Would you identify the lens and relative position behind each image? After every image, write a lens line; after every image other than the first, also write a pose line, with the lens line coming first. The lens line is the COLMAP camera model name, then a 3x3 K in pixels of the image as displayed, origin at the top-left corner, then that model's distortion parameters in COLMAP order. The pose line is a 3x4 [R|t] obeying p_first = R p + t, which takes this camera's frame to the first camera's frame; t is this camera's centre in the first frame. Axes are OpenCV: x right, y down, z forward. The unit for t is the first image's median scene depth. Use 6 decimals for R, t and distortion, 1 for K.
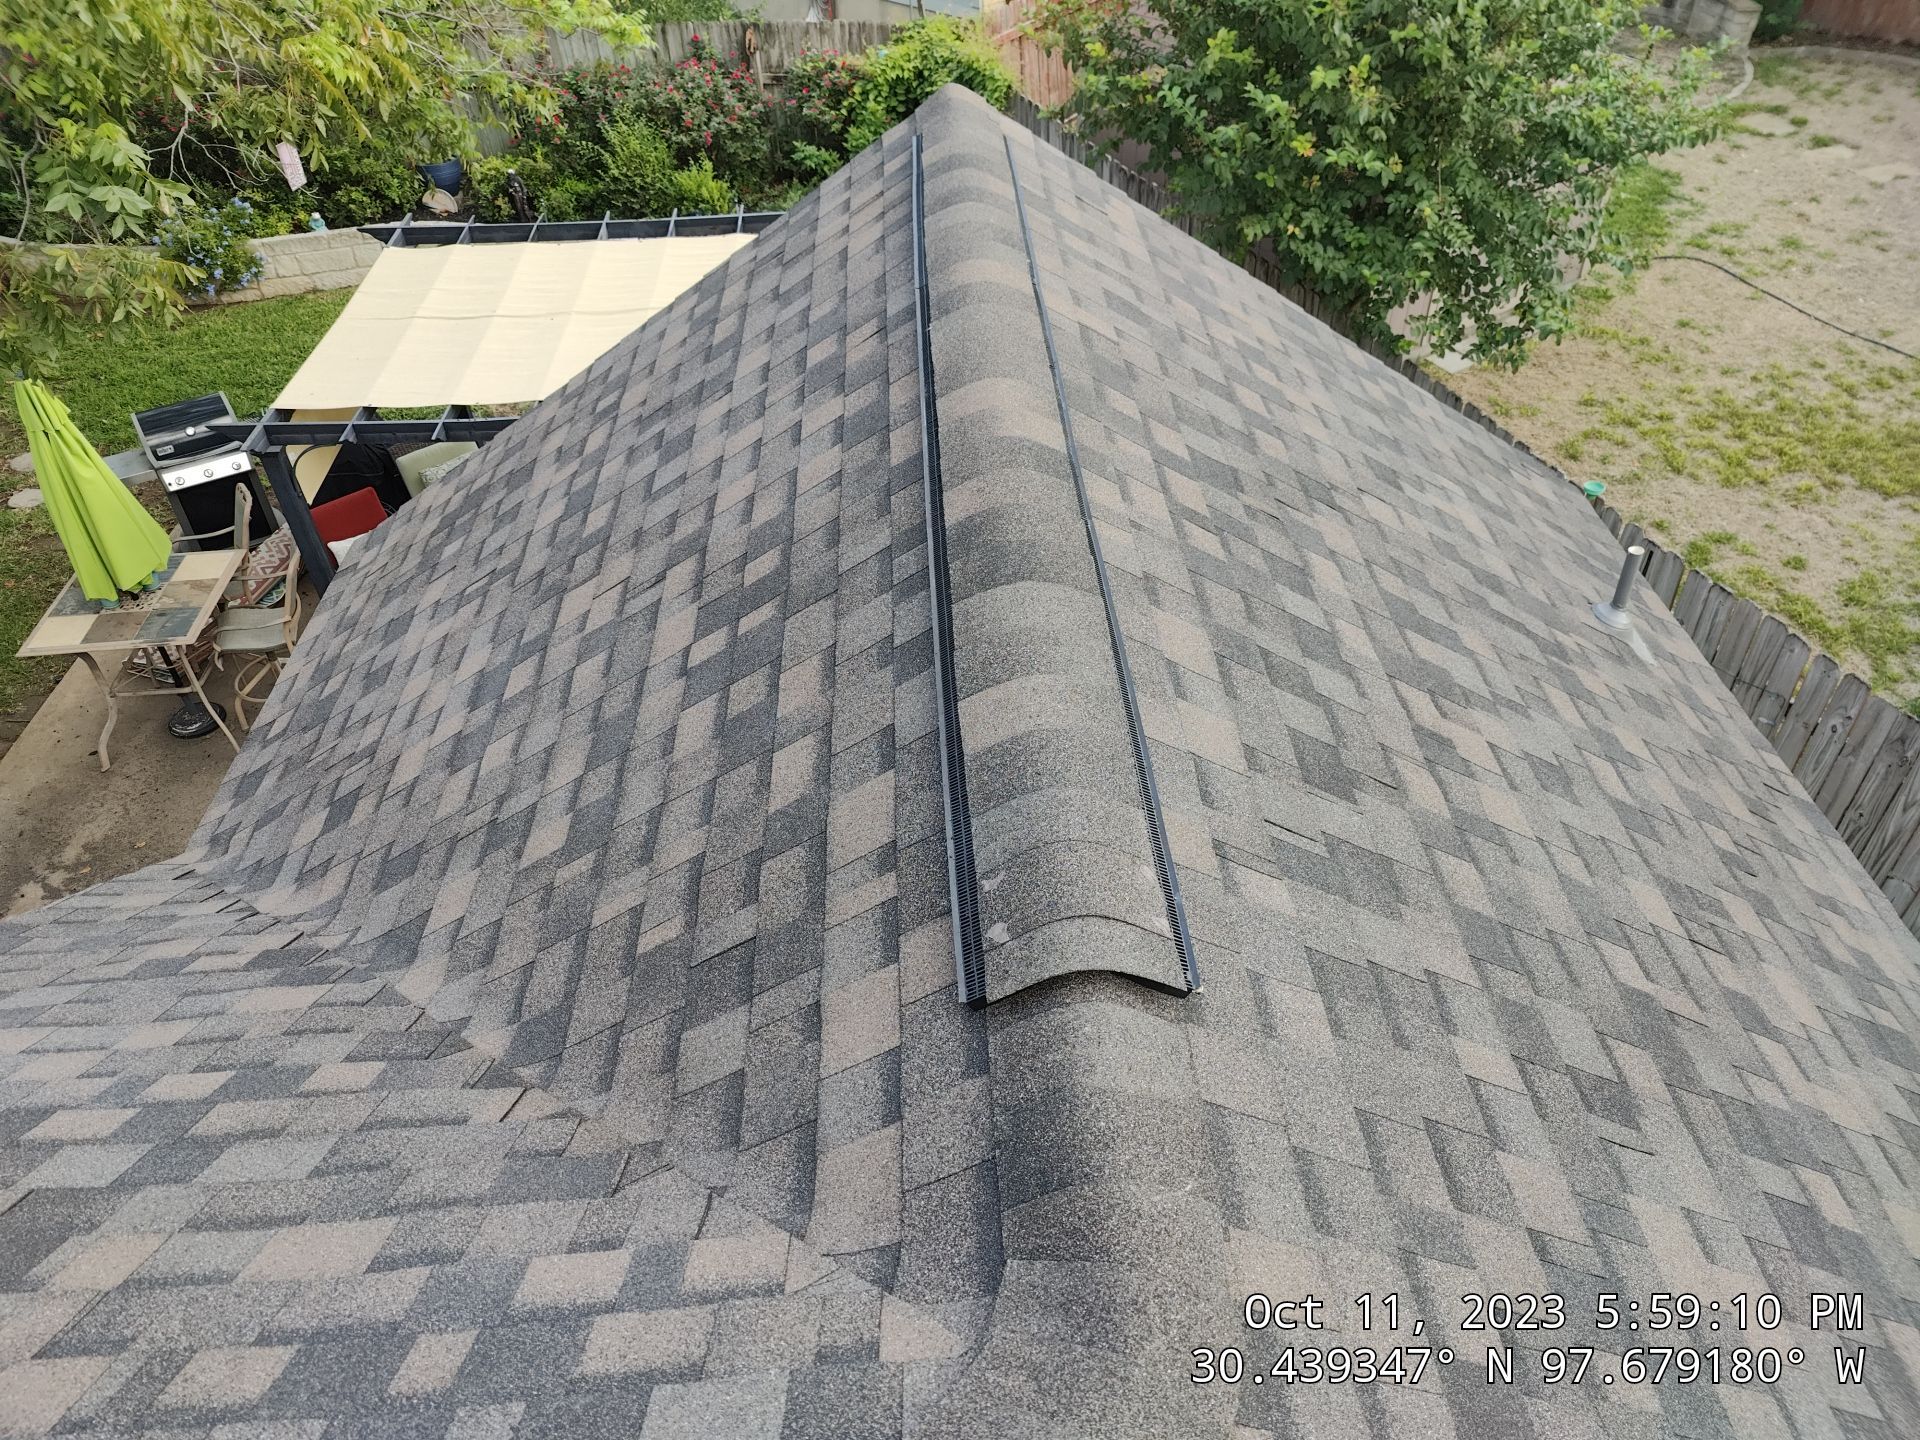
lens RADIAL K [[1334.8, 0, 972.7], [0, 1334.8, 721.4], [0, 0, 1]] dist [0.023267, -0.010653]
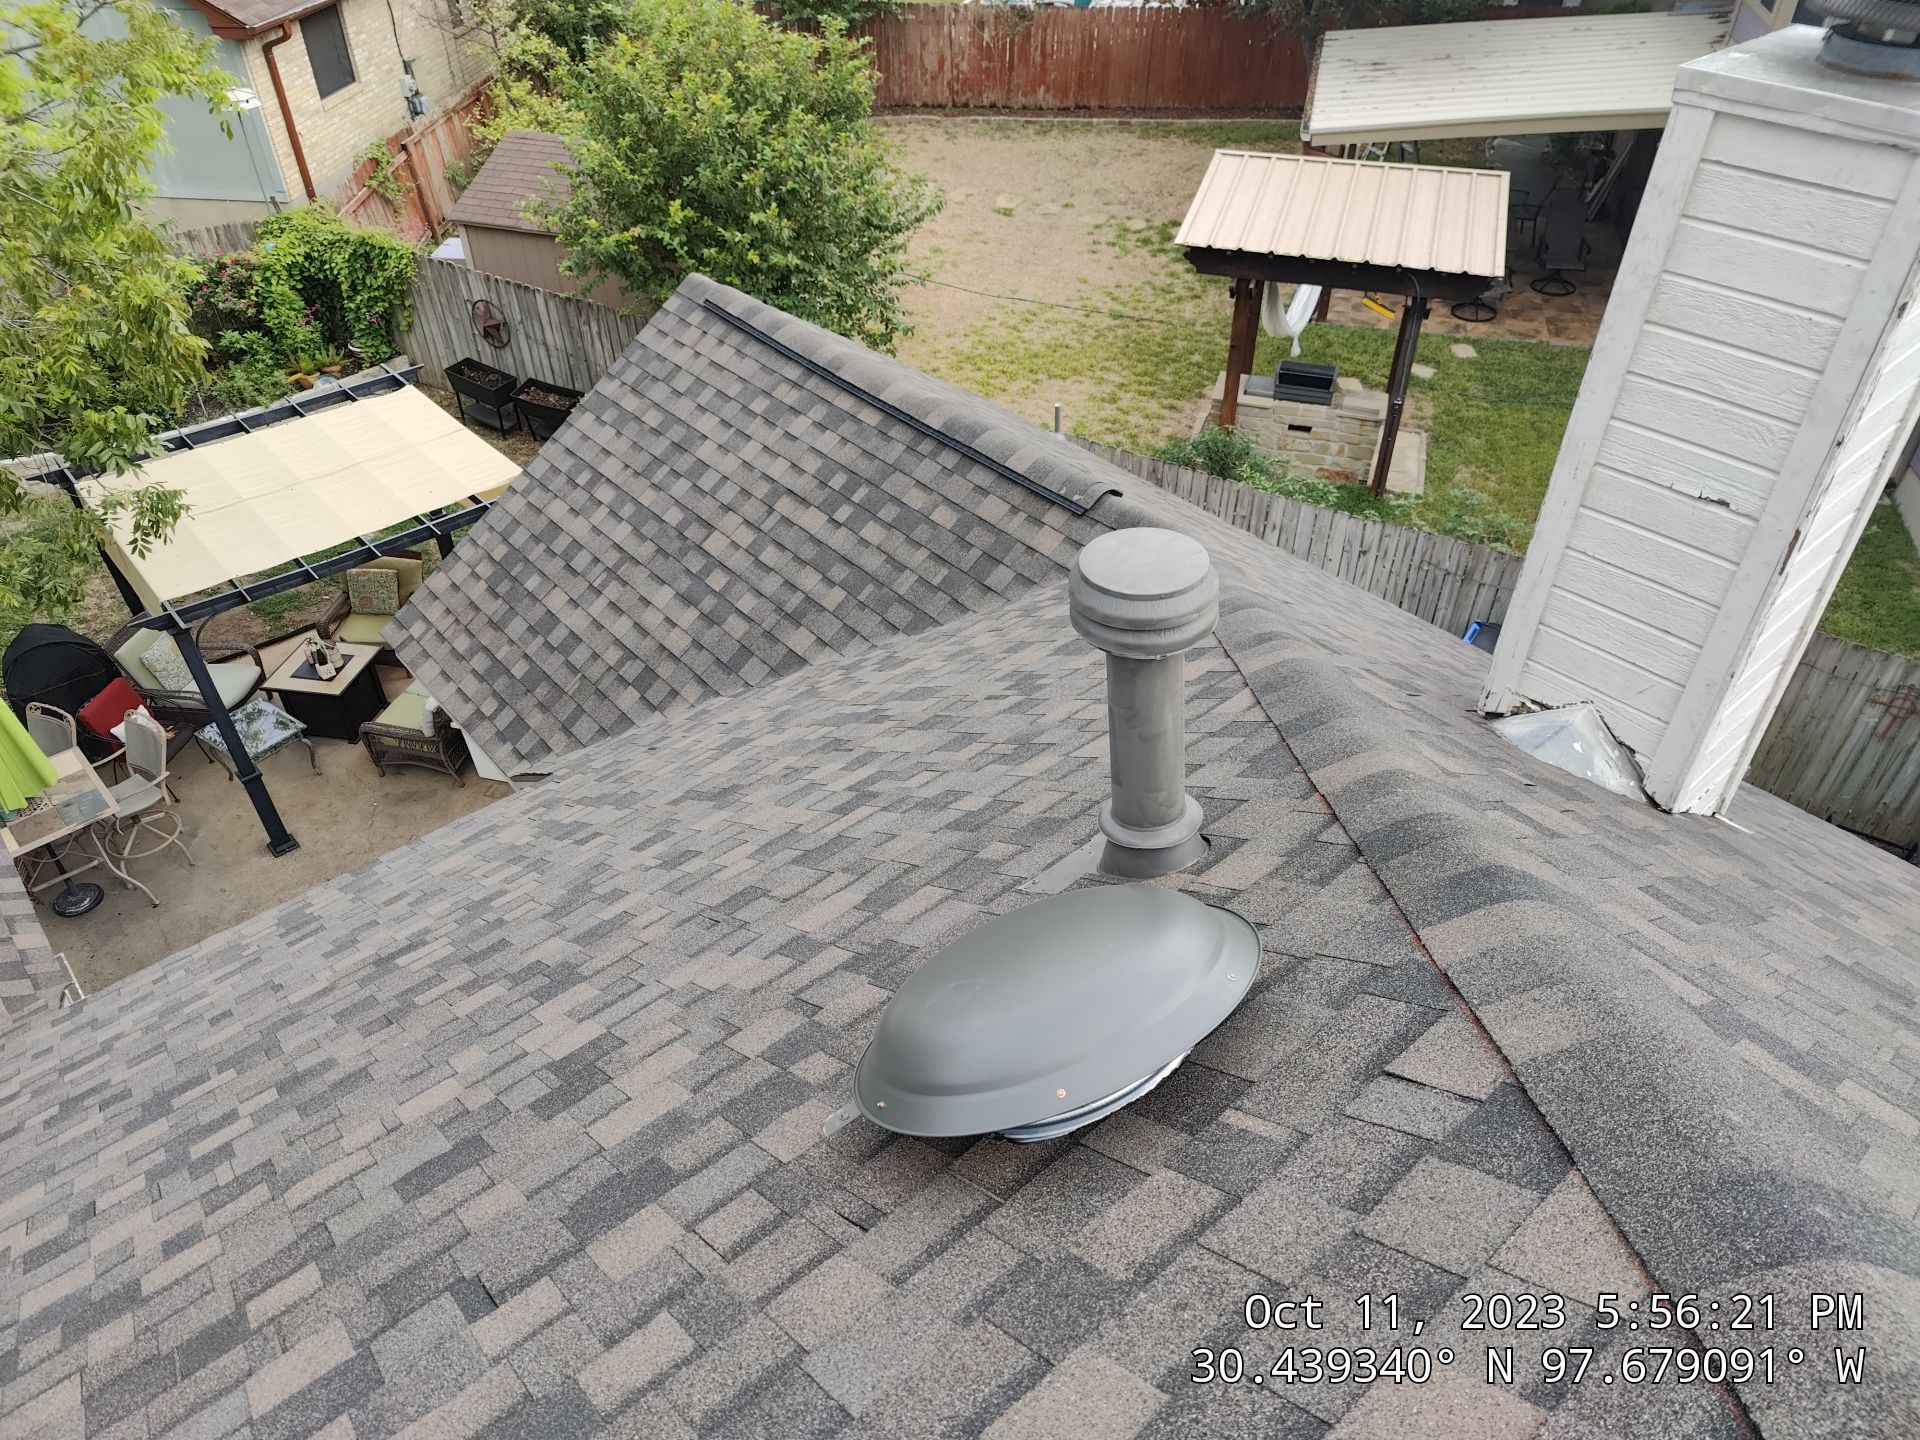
lens RADIAL K [[1334.8, 0, 953.9], [0, 1334.8, 725.3], [0, 0, 1]] dist [0.023267, -0.010653]
pose [[0.797364, -0.369738, 0.476975, -1.125519], [0.386667, 0.919810, 0.066617, 0.181477], [-0.463357, 0.131312, 0.876389, -0.996182]]
